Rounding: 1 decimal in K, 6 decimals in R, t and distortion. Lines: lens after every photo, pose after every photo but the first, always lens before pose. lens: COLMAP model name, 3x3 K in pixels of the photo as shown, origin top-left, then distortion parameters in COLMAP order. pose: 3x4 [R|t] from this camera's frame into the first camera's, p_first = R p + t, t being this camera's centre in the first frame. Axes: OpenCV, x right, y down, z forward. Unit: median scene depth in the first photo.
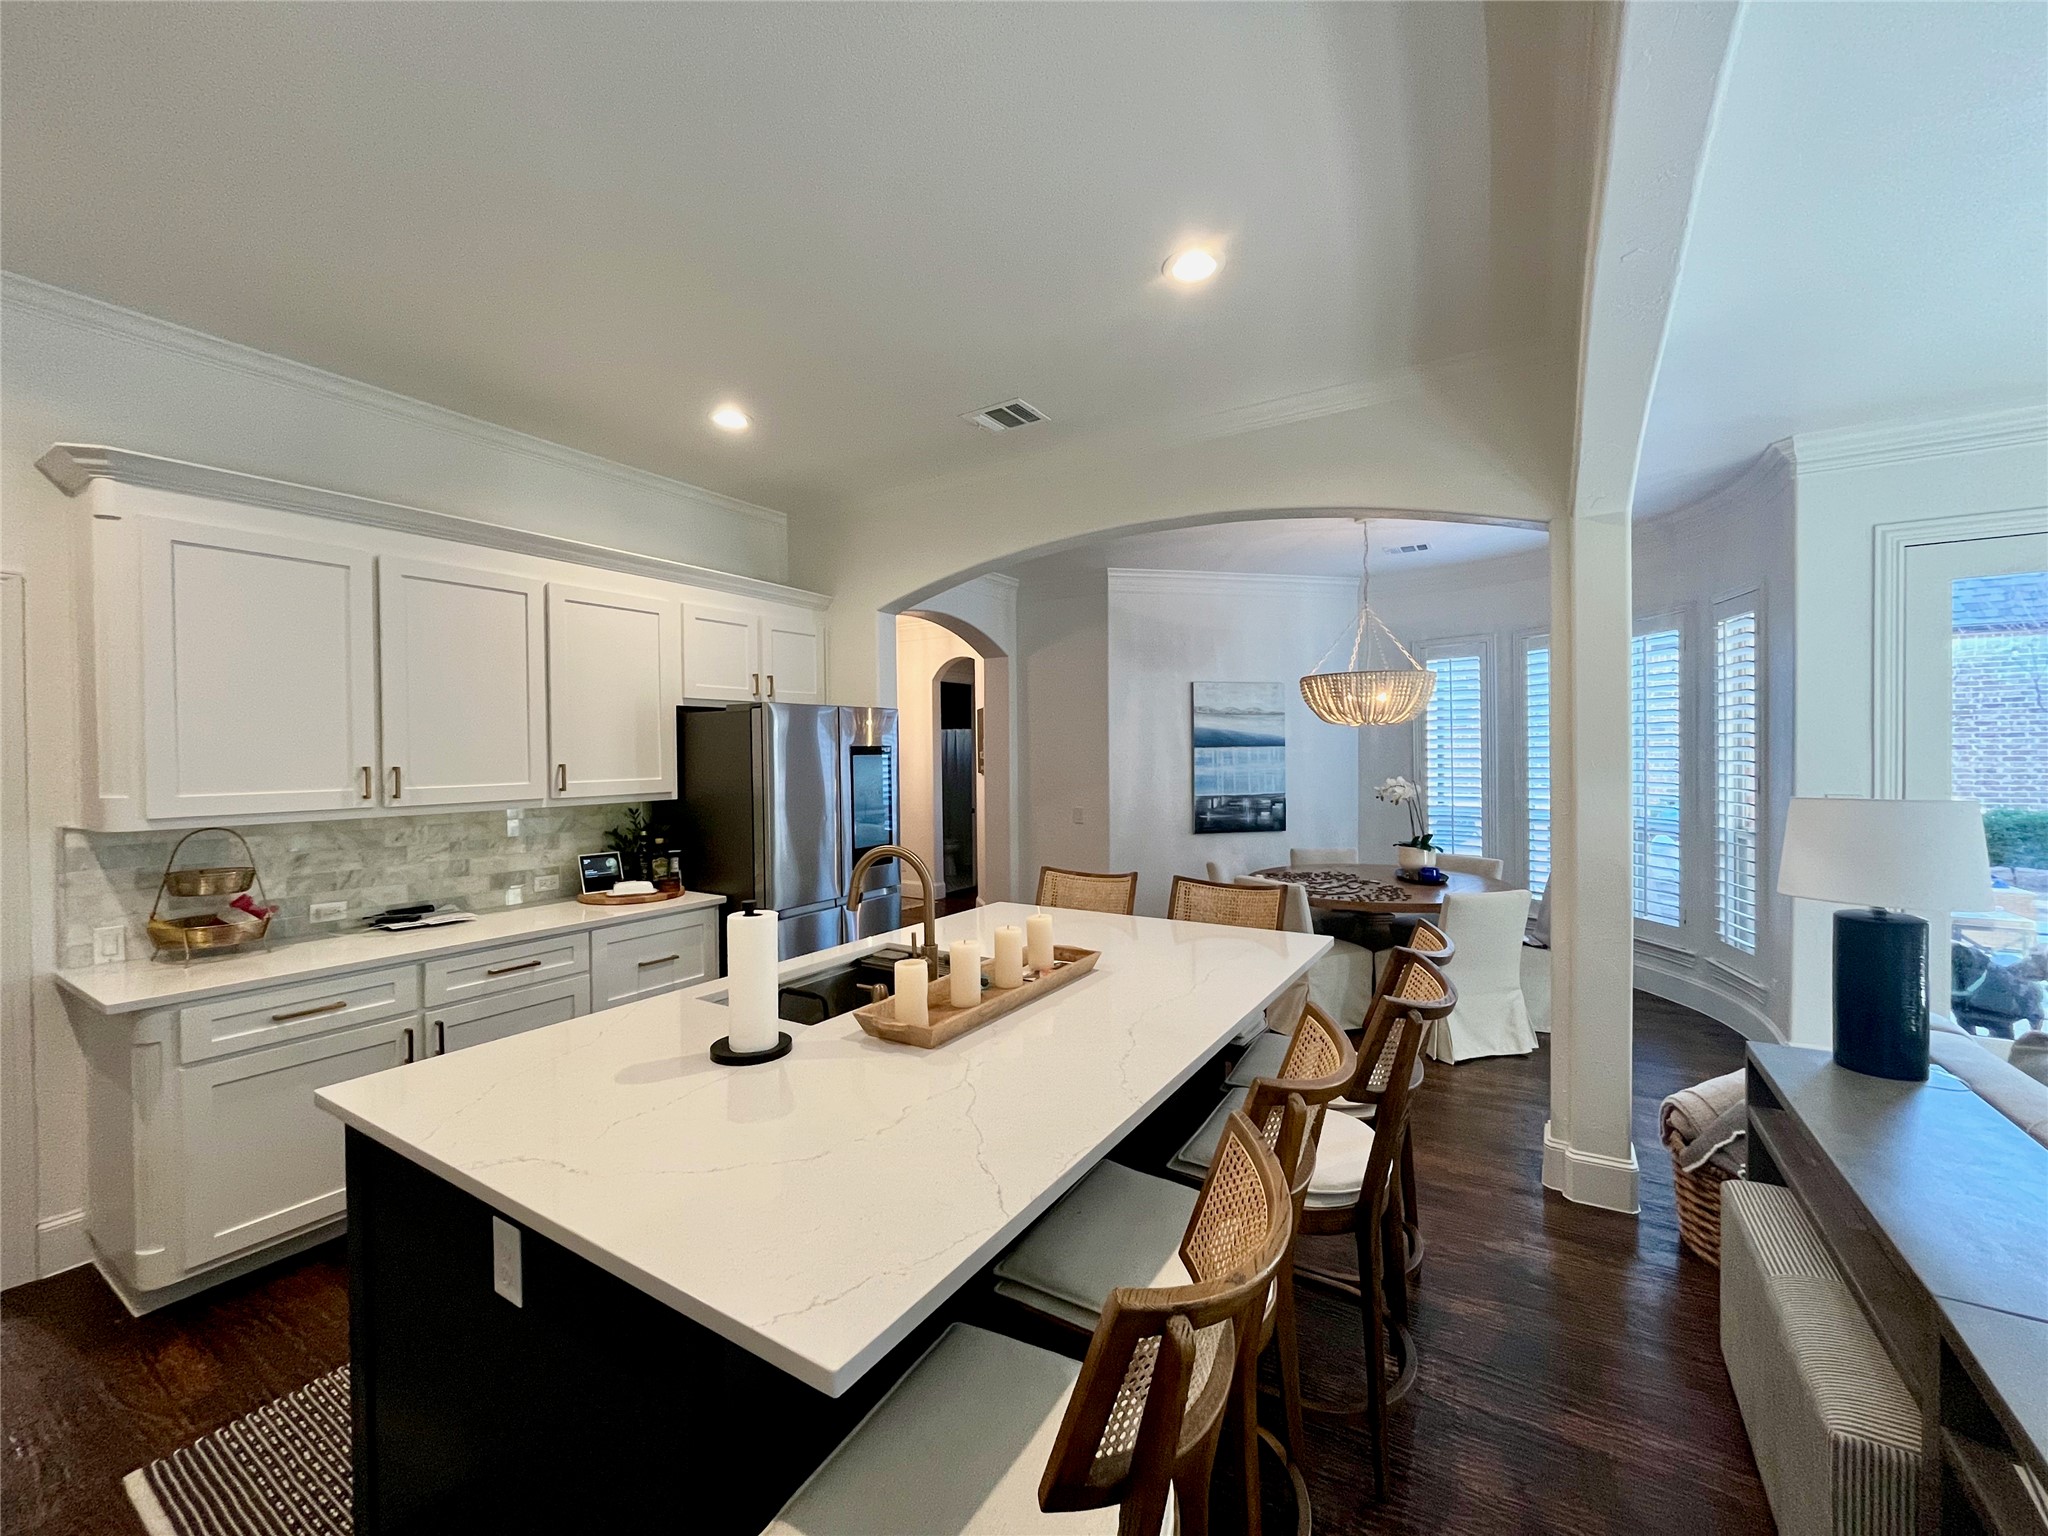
lens RADIAL K [[827.5, 0, 1026.1], [0, 827.5, 763.6], [0, 0, 1]] dist [-0.001868, -0.000194]
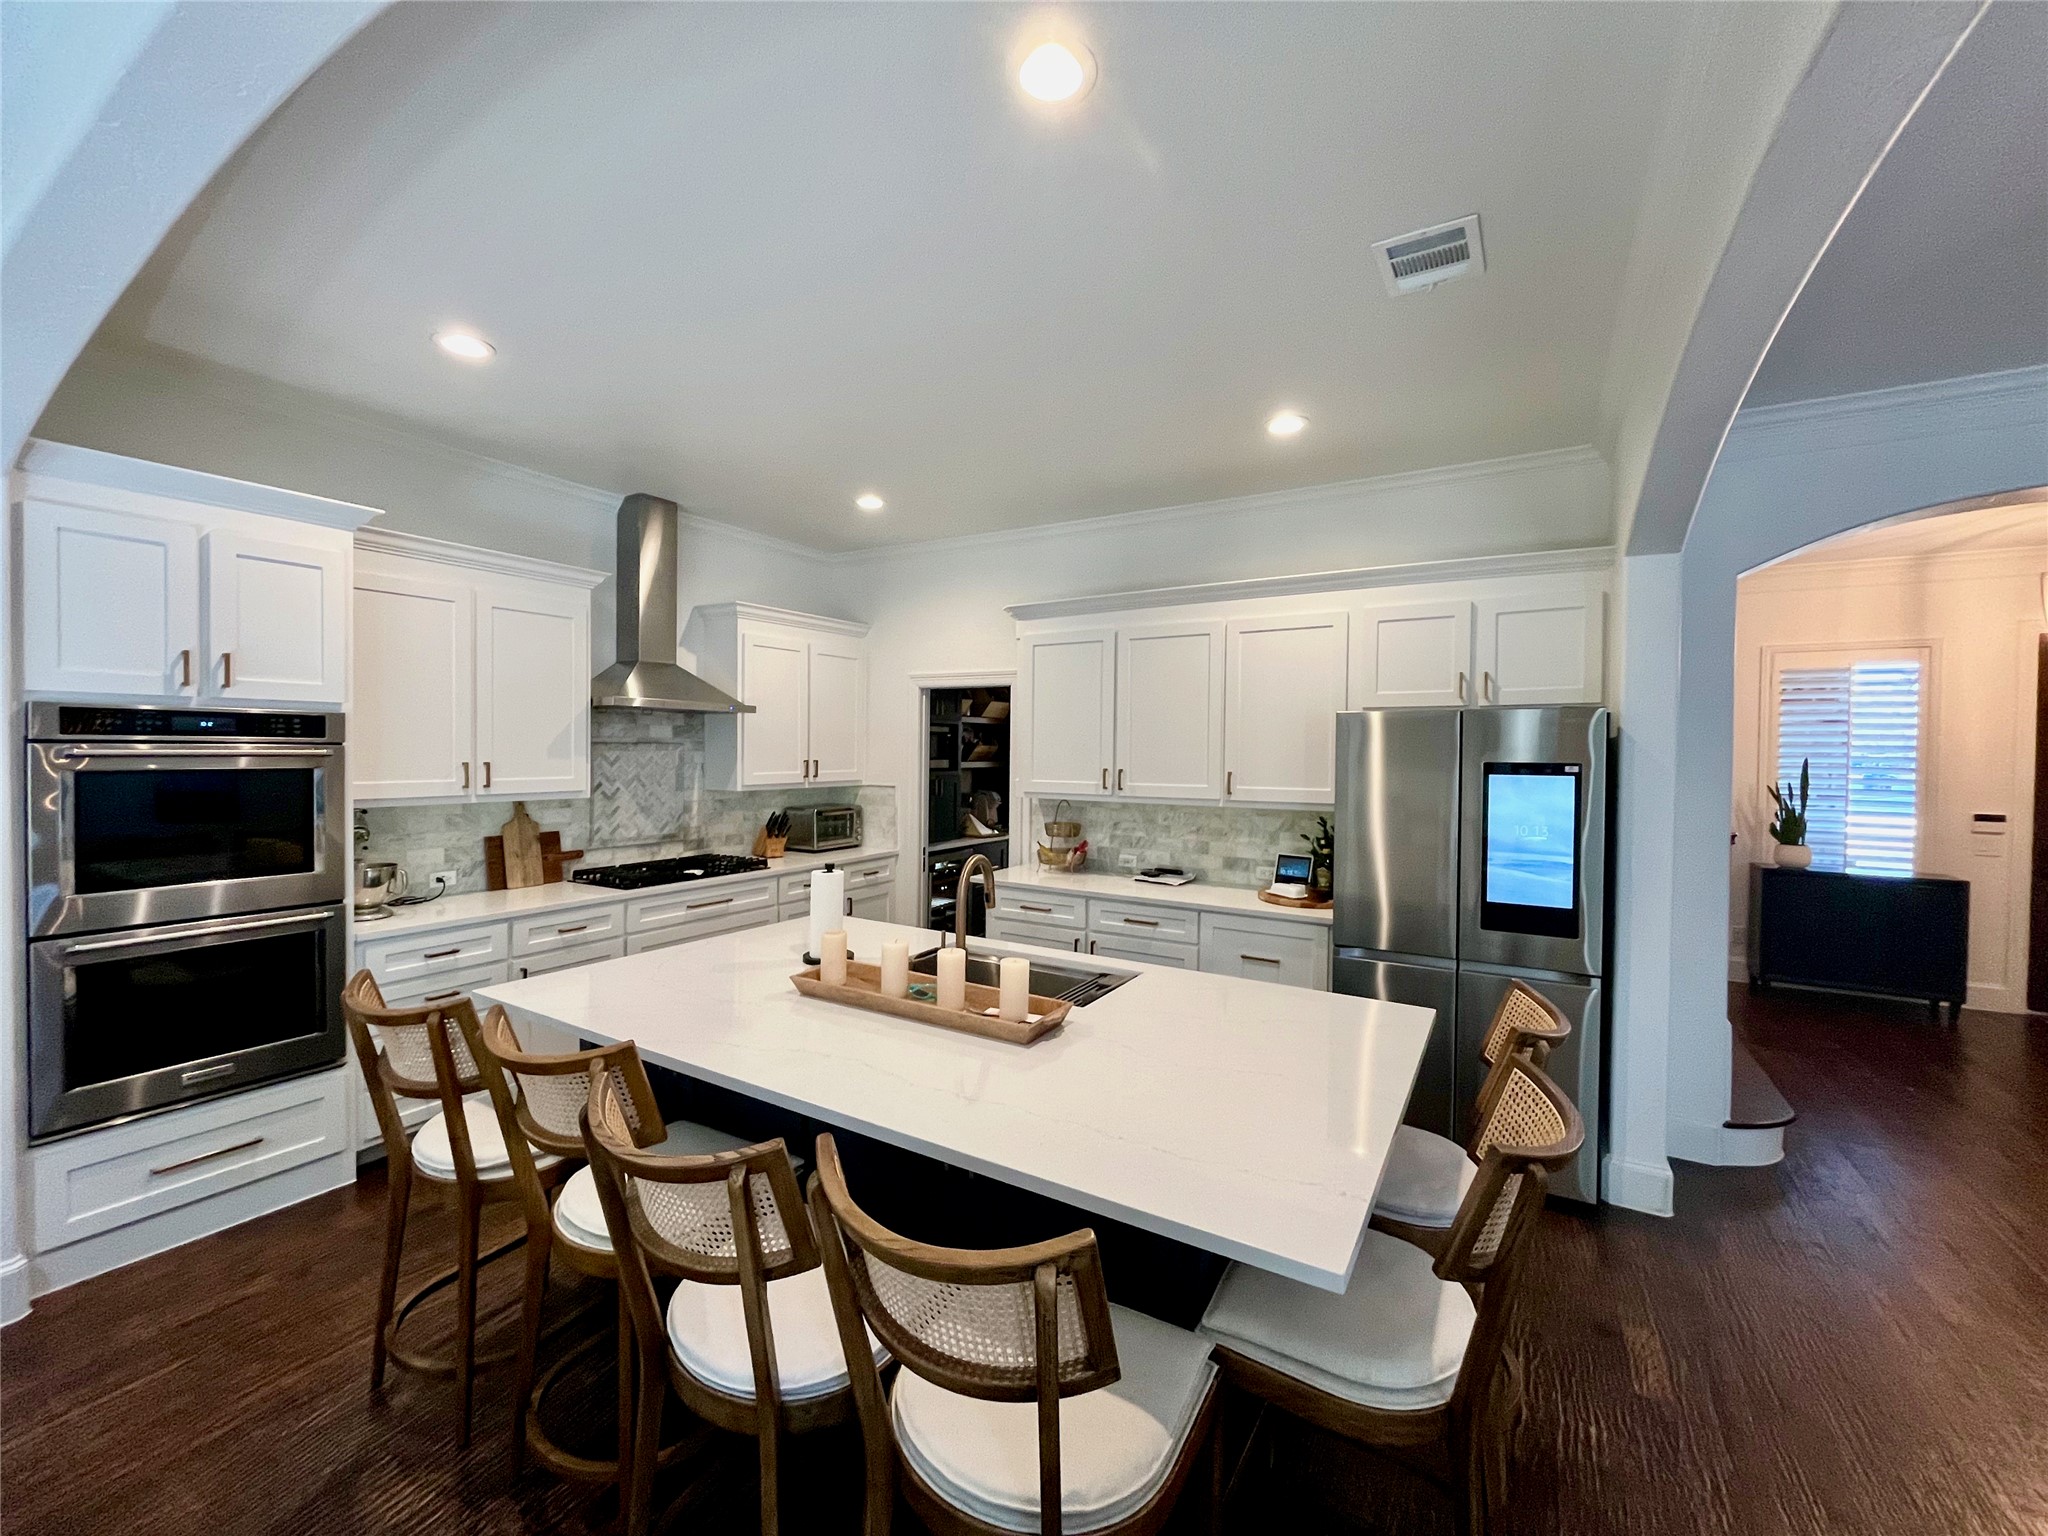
lens RADIAL K [[827.5, 0, 1023.6], [0, 827.5, 762.7], [0, 0, 1]] dist [-0.001868, -0.000194]
pose [[0.019339, 0.026361, -0.999465, 0.613149], [-0.023064, 0.999398, 0.025913, -0.035779], [0.999547, 0.022550, 0.019936, 0.669163]]
